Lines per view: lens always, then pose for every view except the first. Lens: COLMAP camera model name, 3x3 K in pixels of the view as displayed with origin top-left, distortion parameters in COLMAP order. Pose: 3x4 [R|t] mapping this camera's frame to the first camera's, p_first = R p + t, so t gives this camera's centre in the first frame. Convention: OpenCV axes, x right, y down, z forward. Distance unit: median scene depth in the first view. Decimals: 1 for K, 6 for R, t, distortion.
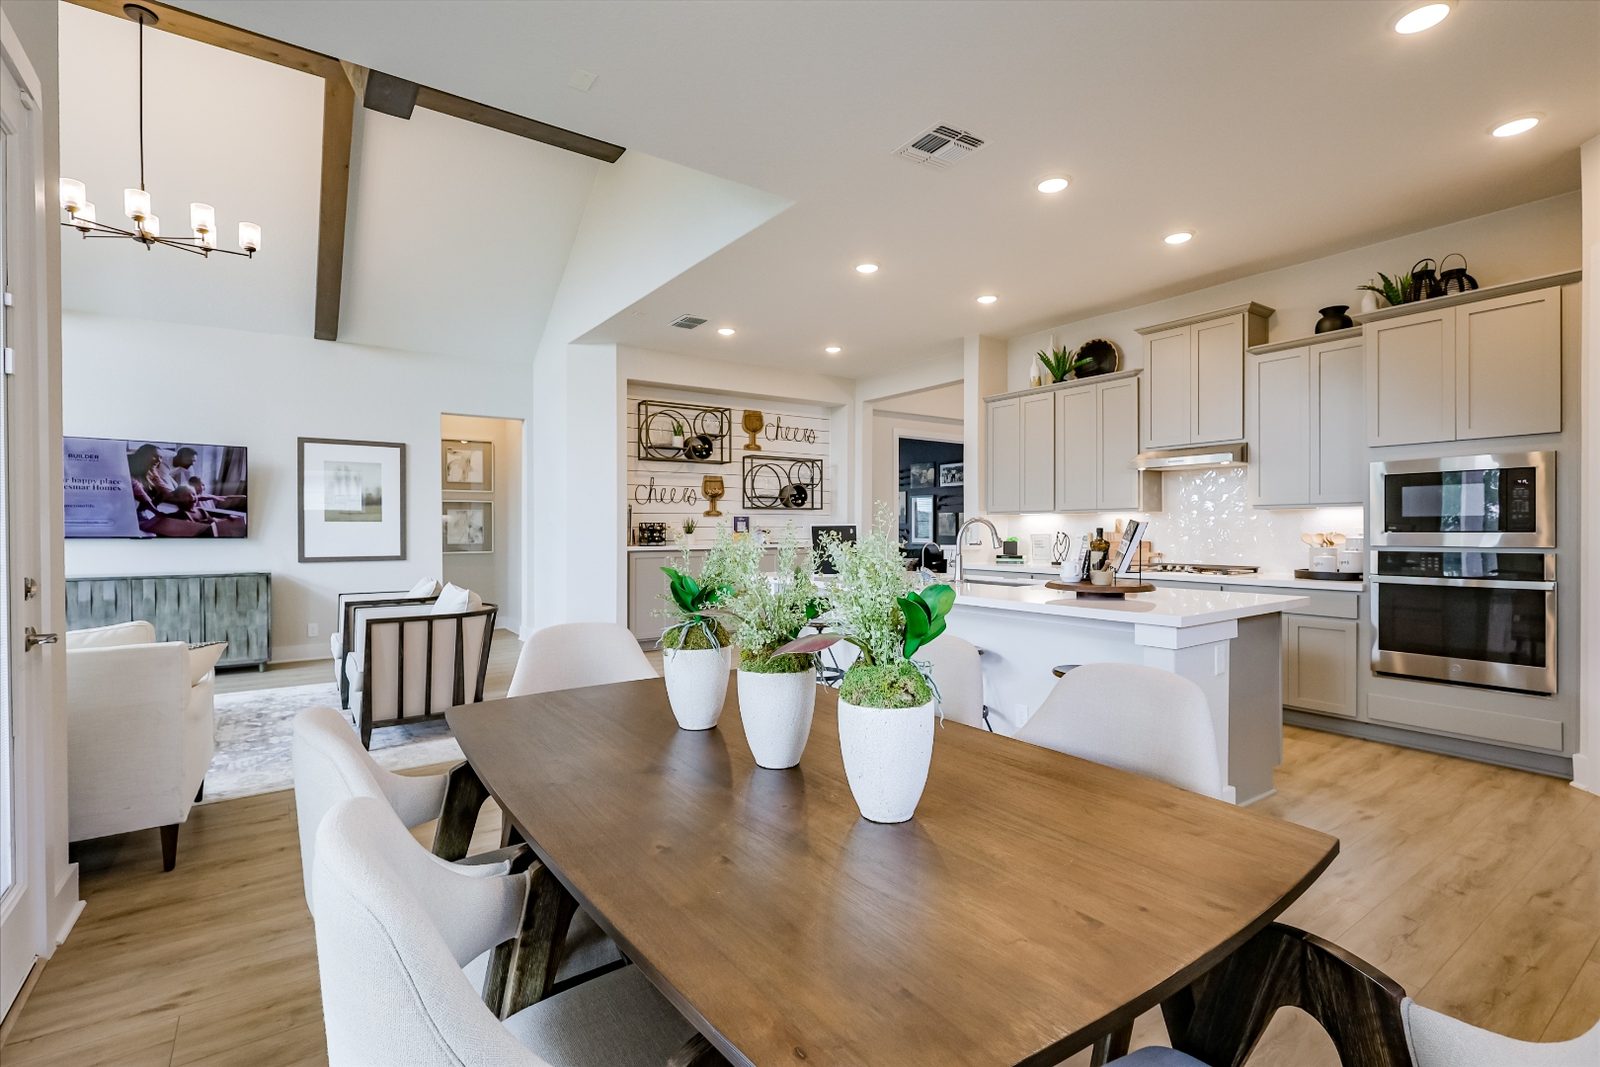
lens RADIAL K [[736.1, 0, 799.7], [0, 736.1, 528.5], [0, 0, 1]] dist [-0.004878, 0.002034]
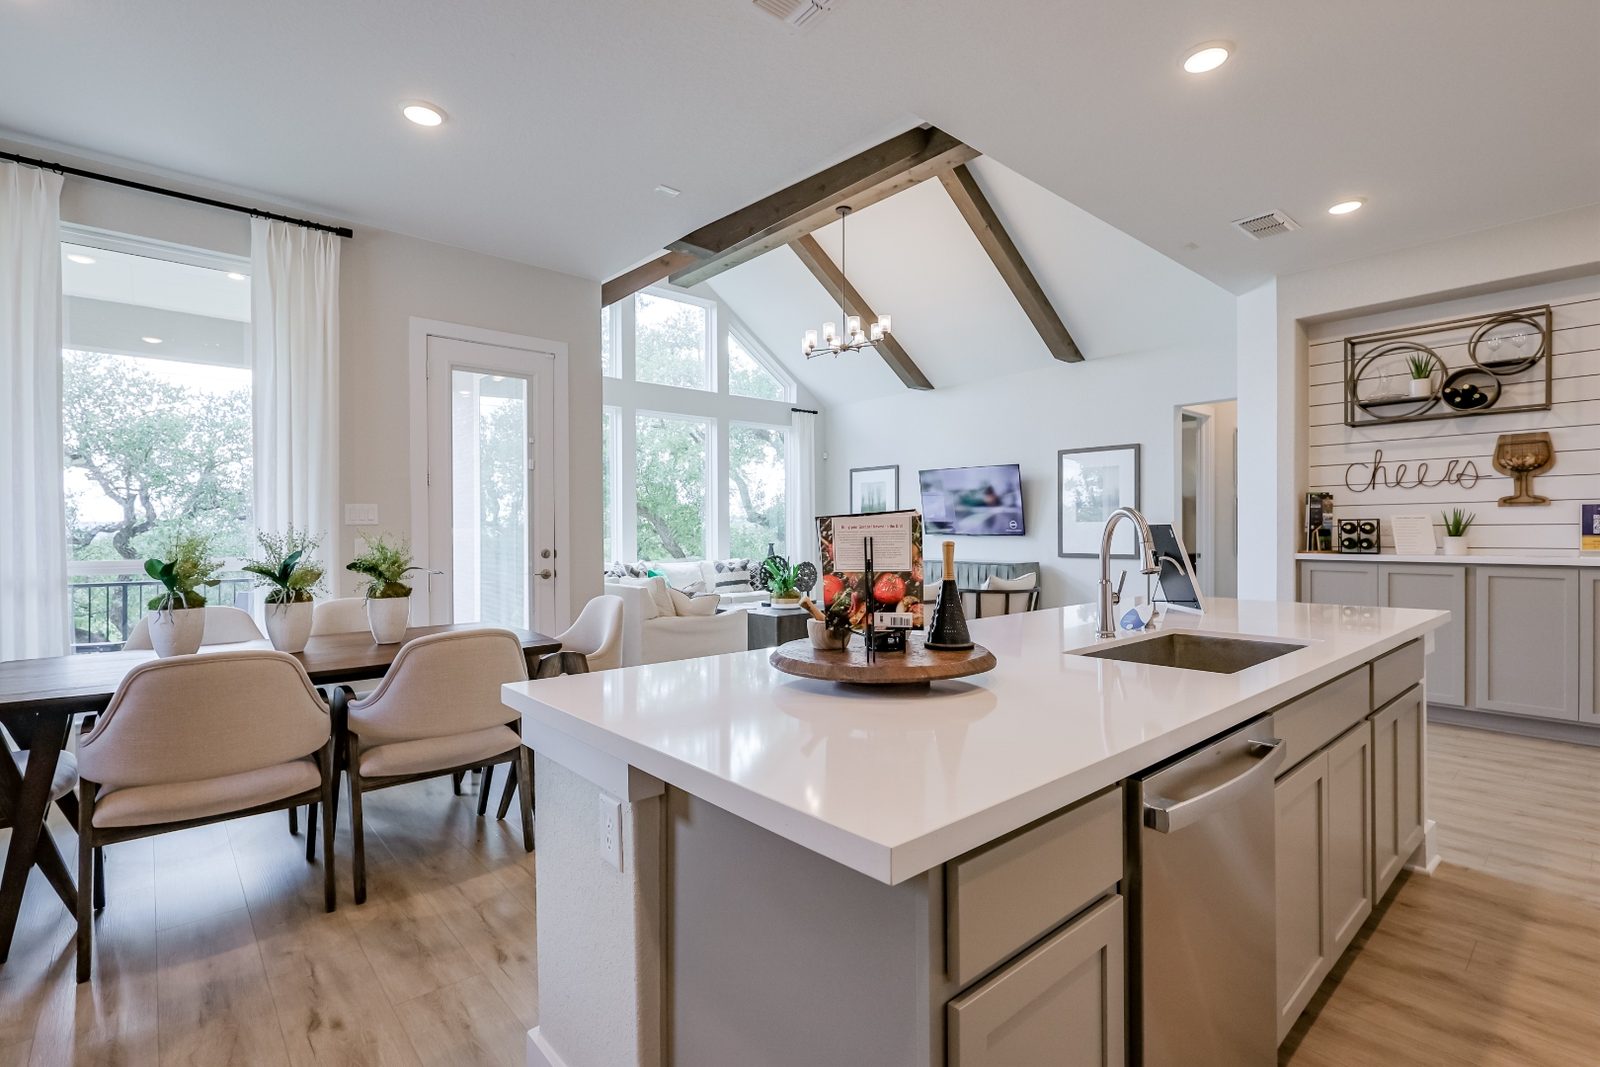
lens RADIAL K [[736.1, 0, 794.3], [0, 736.1, 535.4], [0, 0, 1]] dist [-0.004878, 0.002034]
pose [[0.098772, 0.008908, -0.995070, 0.392594], [0.001787, 0.999957, 0.009129, -0.000086], [0.995108, -0.002680, 0.098752, 0.402983]]
